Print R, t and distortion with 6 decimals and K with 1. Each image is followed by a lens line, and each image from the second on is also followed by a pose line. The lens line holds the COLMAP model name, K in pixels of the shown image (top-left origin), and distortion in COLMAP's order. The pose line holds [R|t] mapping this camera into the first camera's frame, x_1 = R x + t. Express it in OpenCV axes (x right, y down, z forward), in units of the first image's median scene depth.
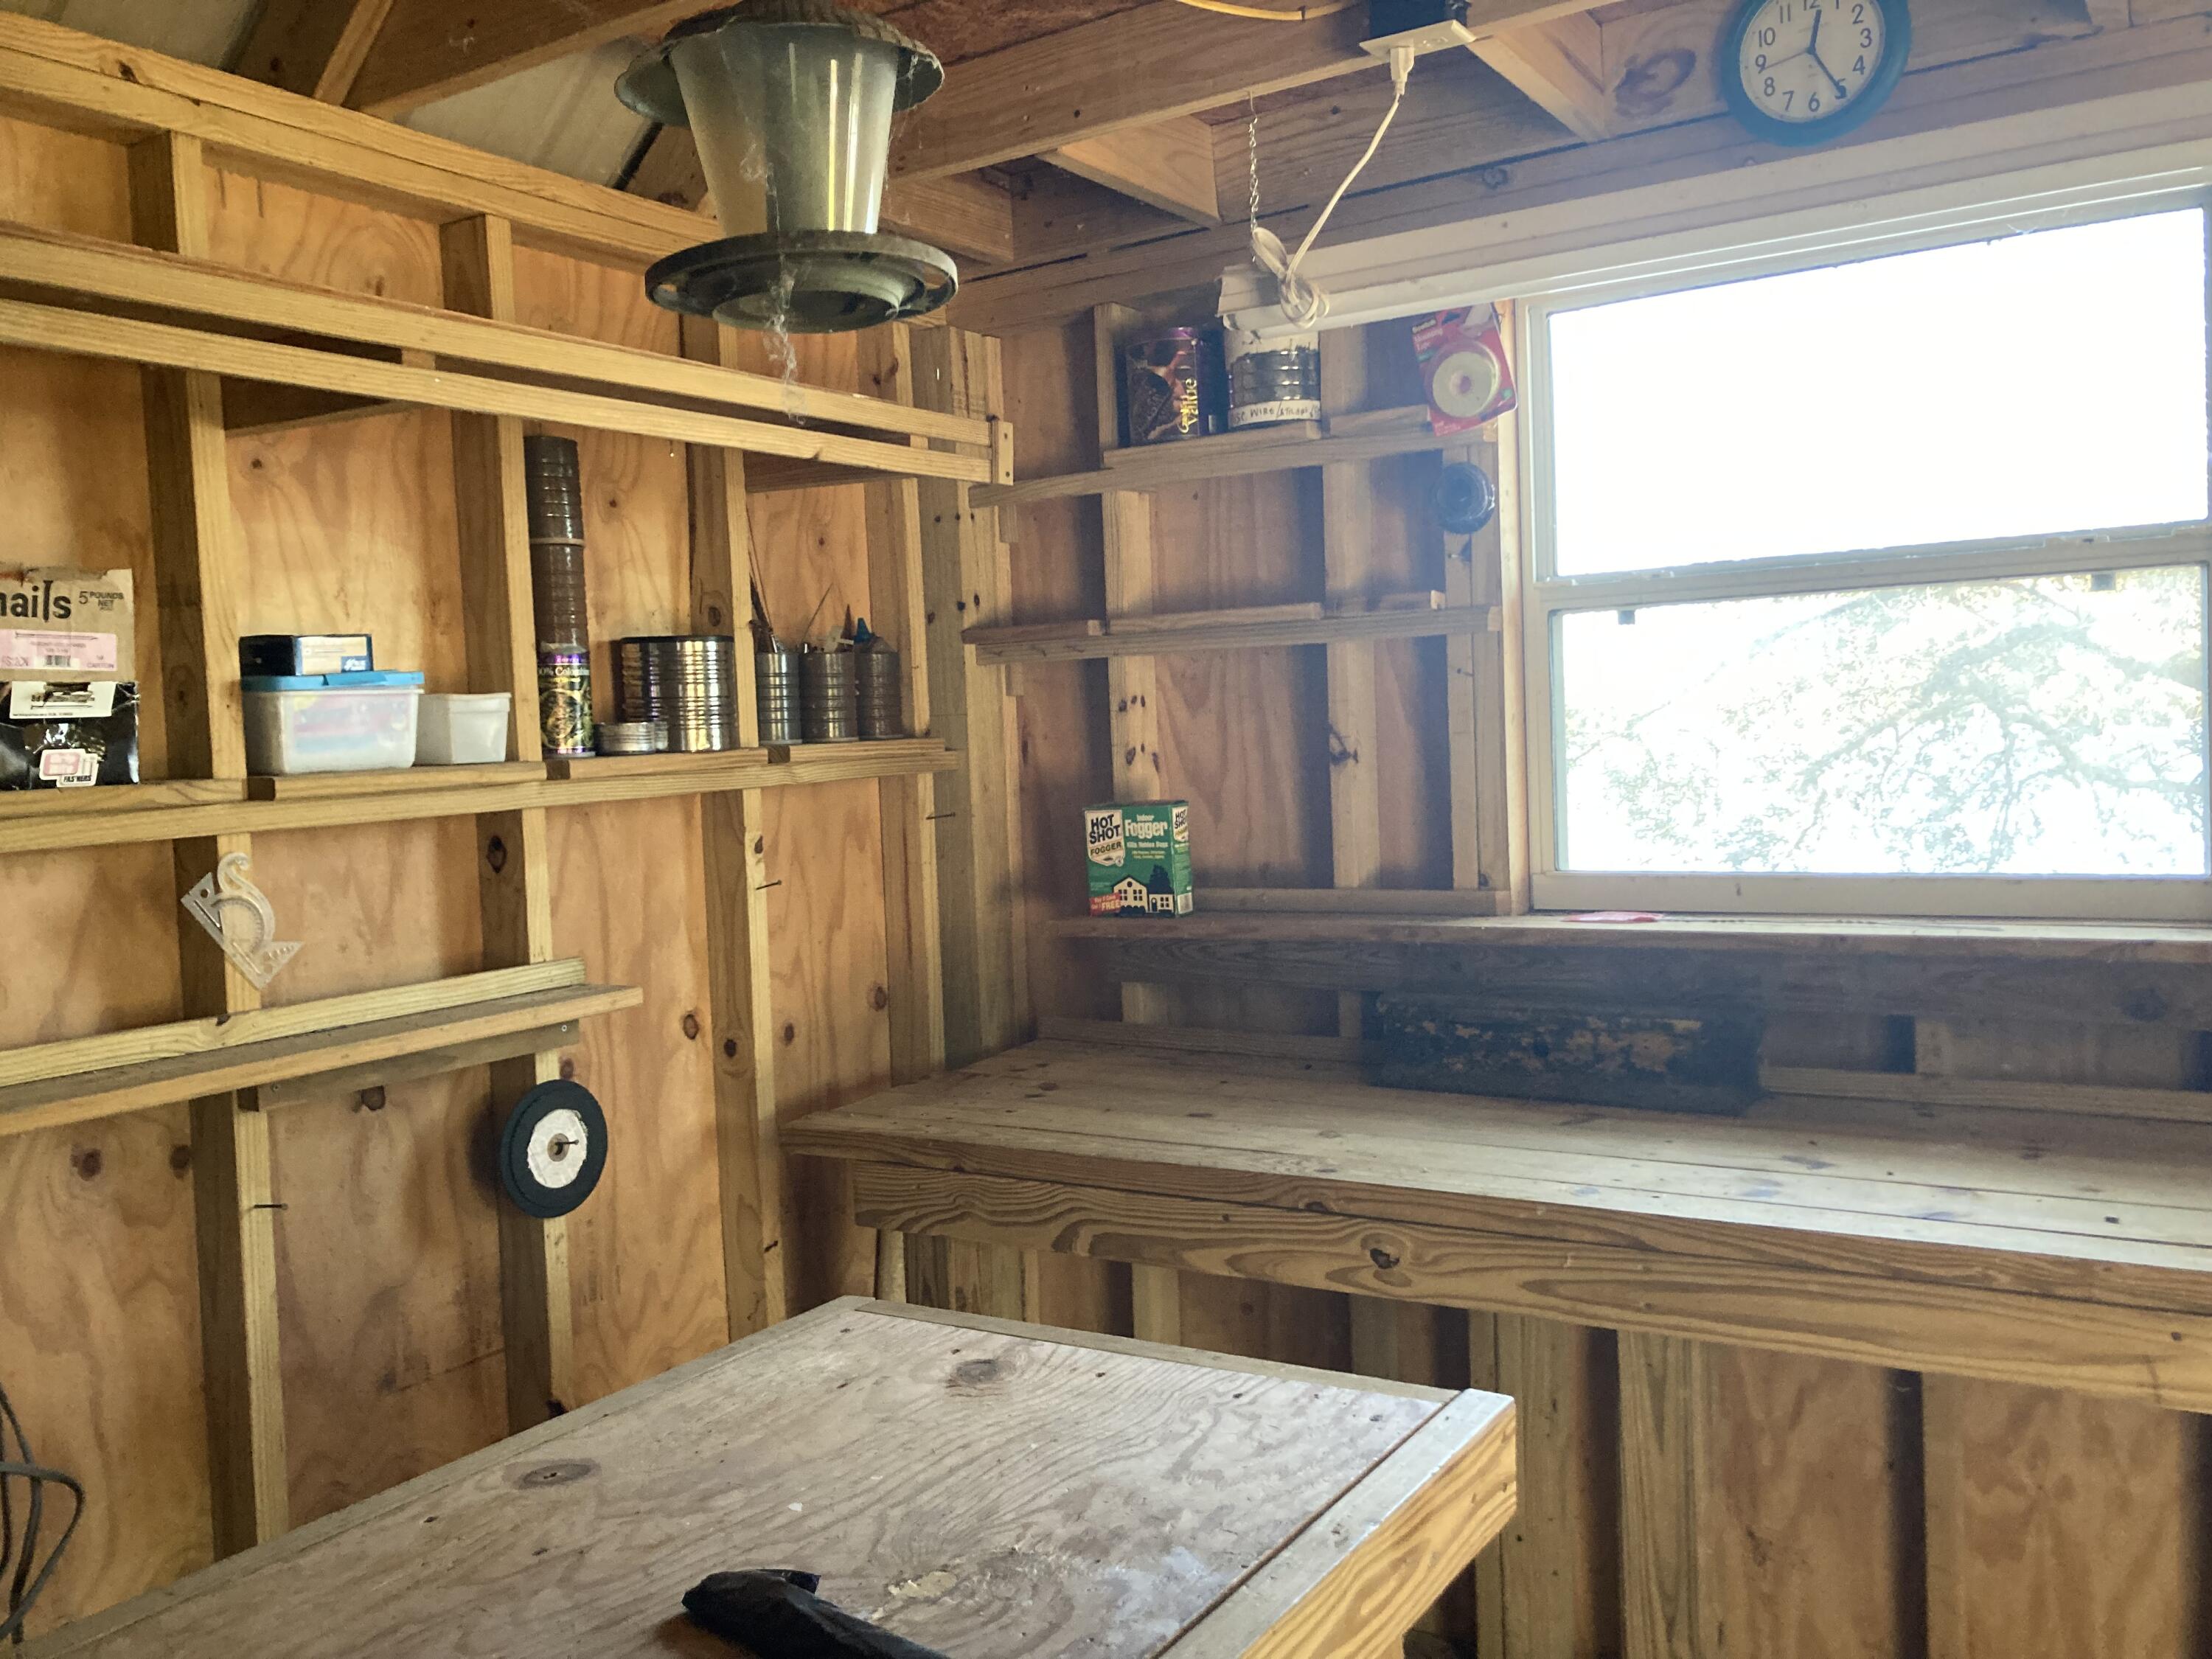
lens RADIAL K [[1807.0, 0, 1127.2], [0, 1807.0, 844.7], [0, 0, 1]] dist [0.050890, -0.061006]
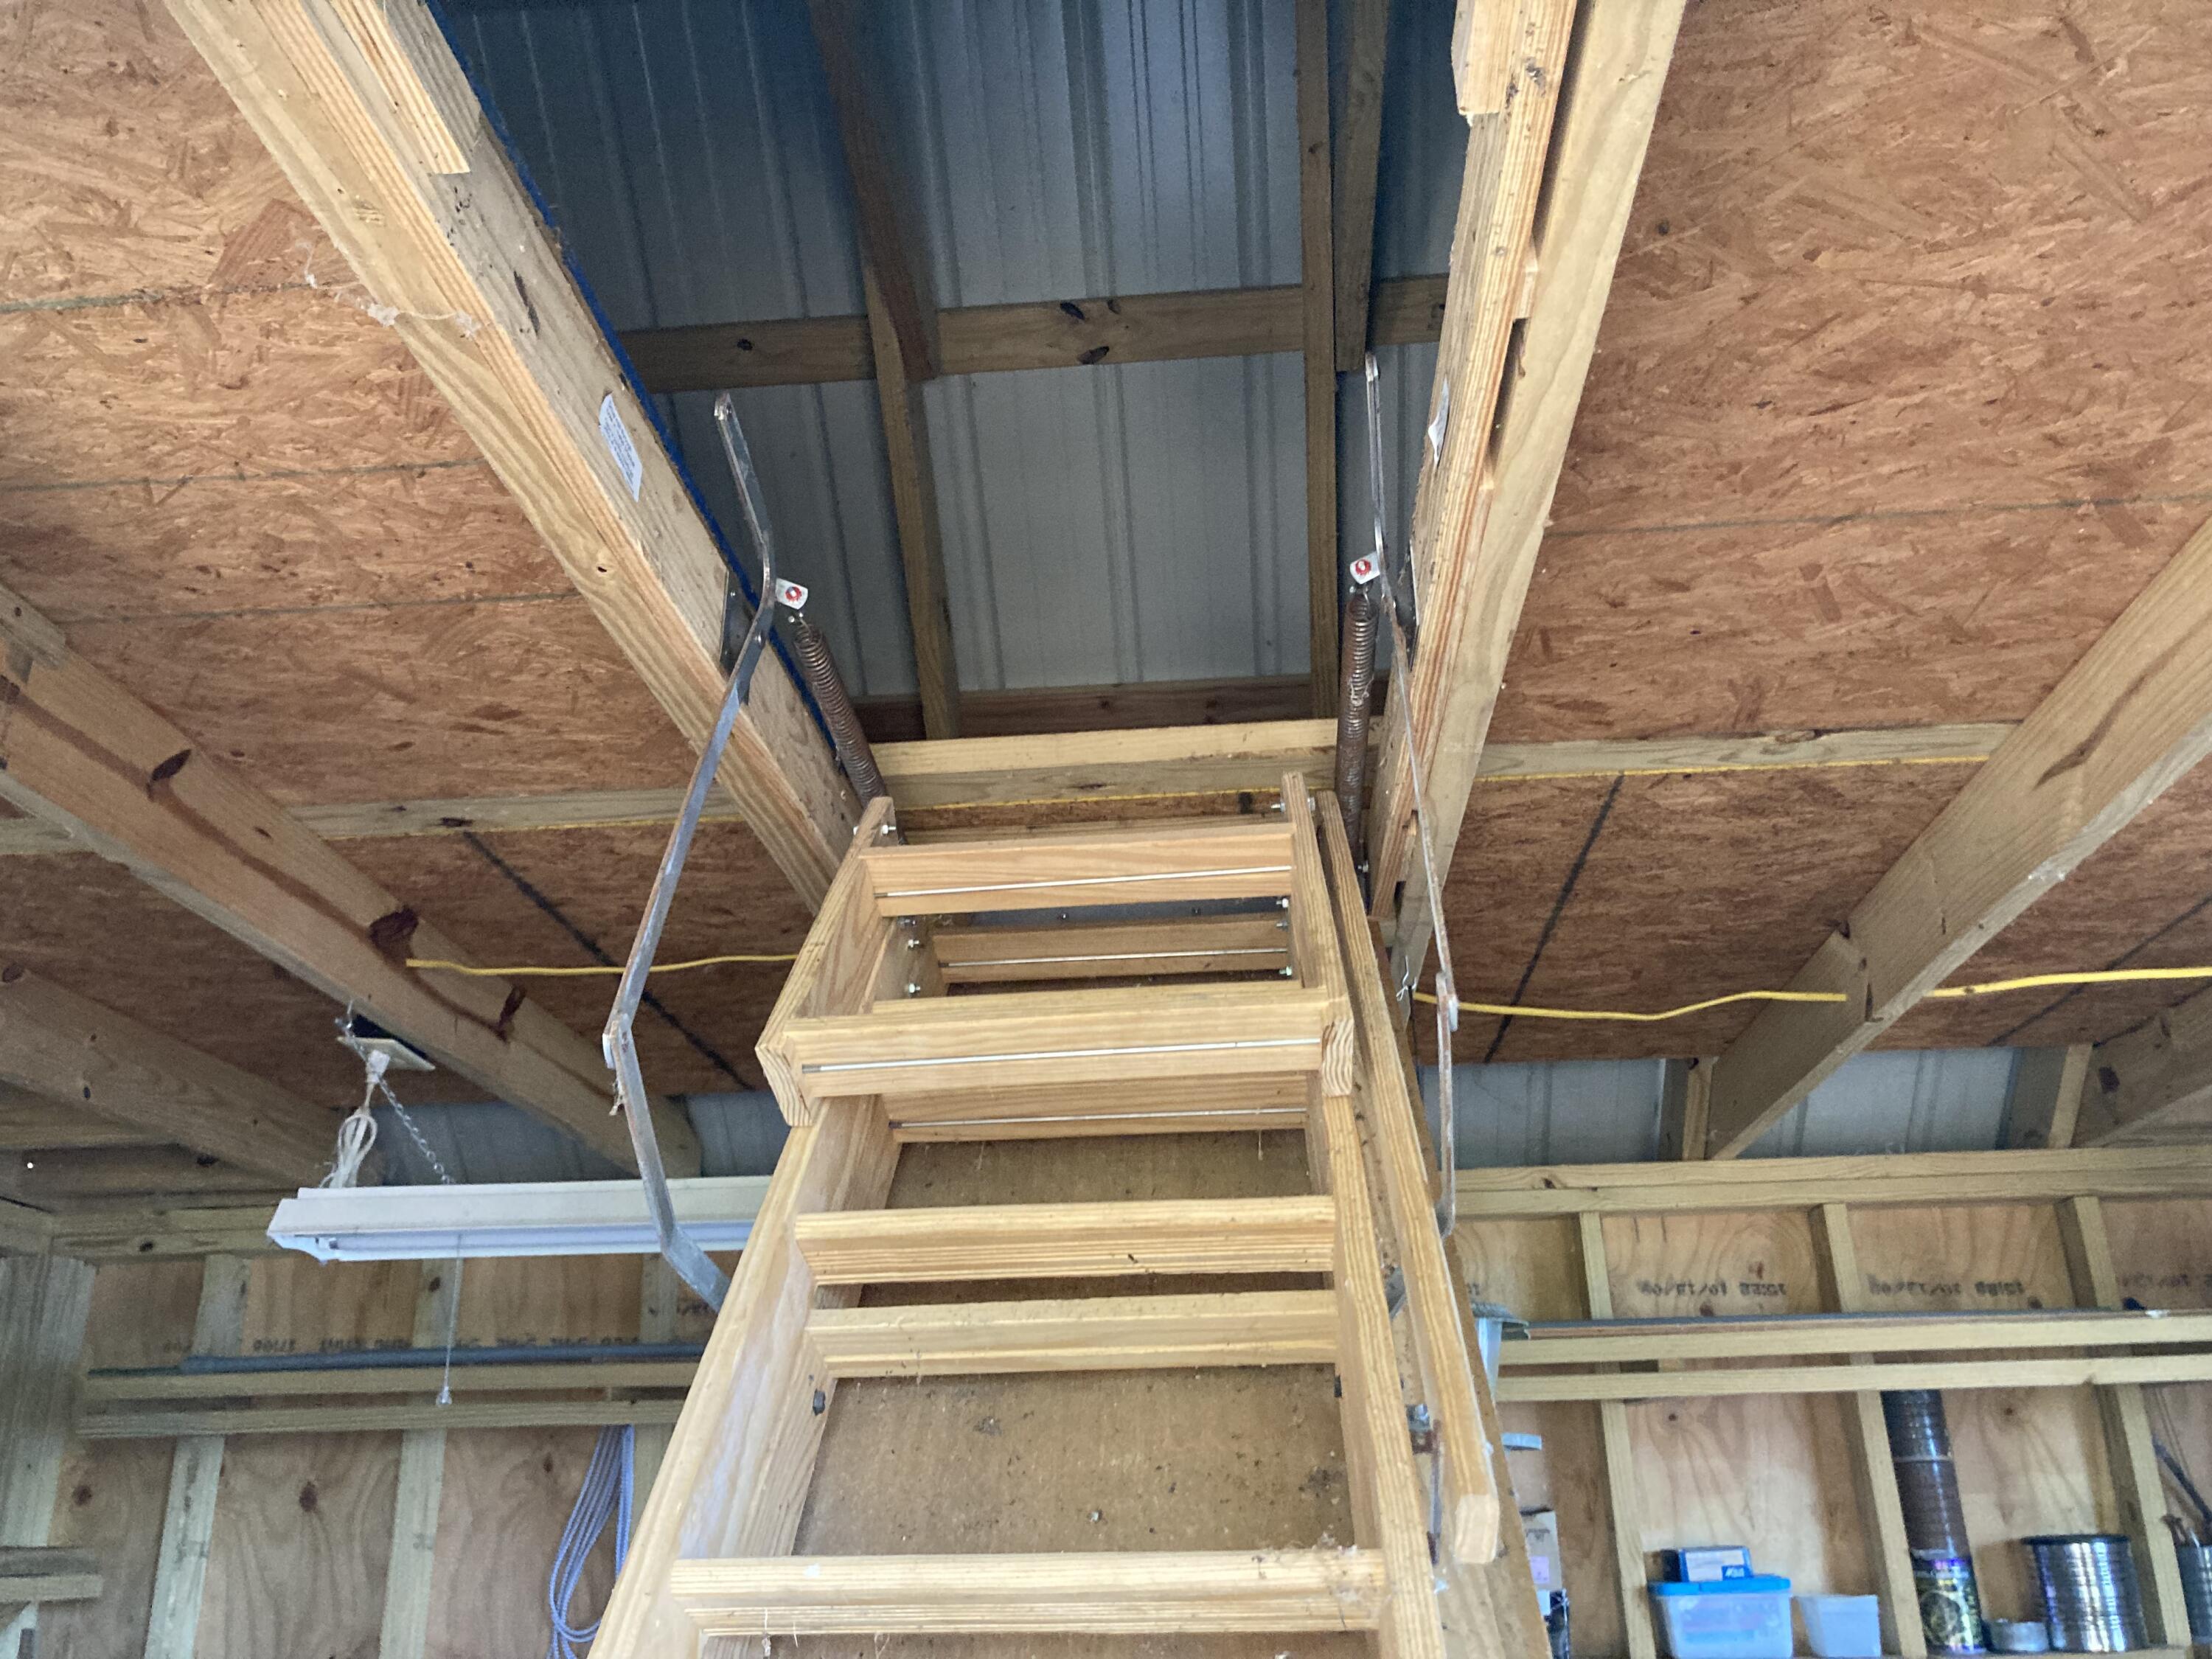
lens RADIAL K [[1807.0, 0, 1127.2], [0, 1807.0, 844.7], [0, 0, 1]] dist [0.050890, -0.061006]
pose [[0.472803, -0.274425, -0.837346, 0.565714], [-0.059819, 0.938080, -0.341215, -0.104754], [0.879135, 0.211416, 0.427111, -0.068414]]
